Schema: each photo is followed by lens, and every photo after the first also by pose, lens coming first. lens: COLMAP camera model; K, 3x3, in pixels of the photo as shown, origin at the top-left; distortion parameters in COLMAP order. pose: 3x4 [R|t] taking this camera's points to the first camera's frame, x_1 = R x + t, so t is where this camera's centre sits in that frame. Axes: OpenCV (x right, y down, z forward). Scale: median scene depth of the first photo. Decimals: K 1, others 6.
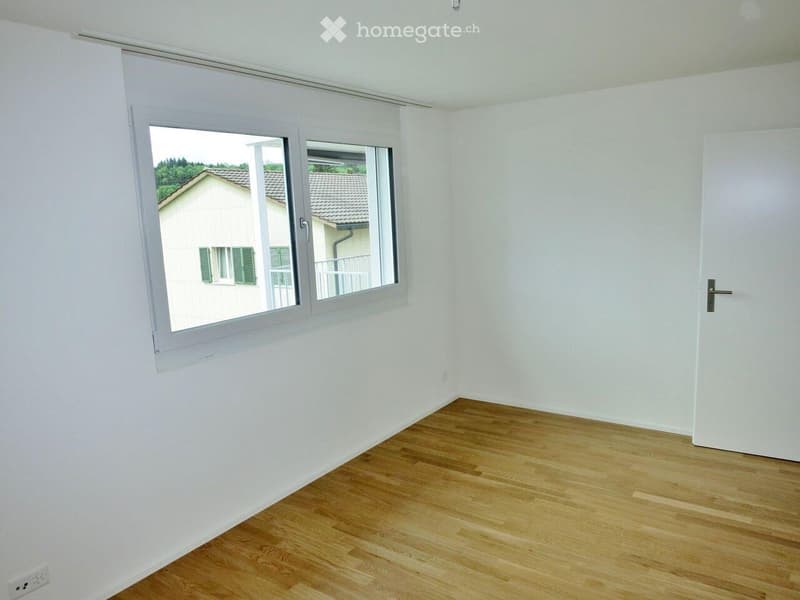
lens RADIAL K [[579.1, 0, 400.0], [0, 579.1, 300.0], [0, 0, 1]] dist [-0.044549, 0.005277]
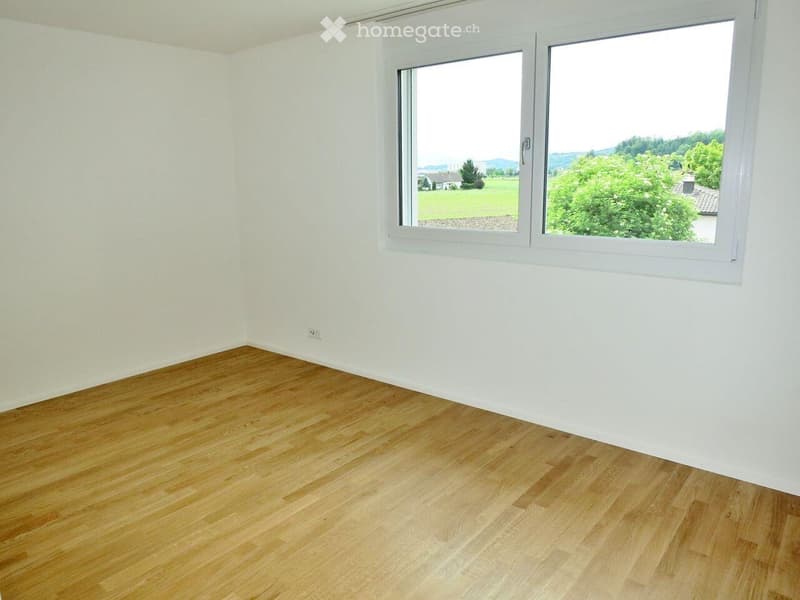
lens RADIAL K [[579.1, 0, 400.0], [0, 579.1, 300.0], [0, 0, 1]] dist [-0.044549, 0.005277]
pose [[-0.070661, 0.252087, -0.965121, 0.726907], [-0.139557, 0.955525, 0.259798, -0.098415], [0.987690, 0.153047, -0.032338, 0.798100]]
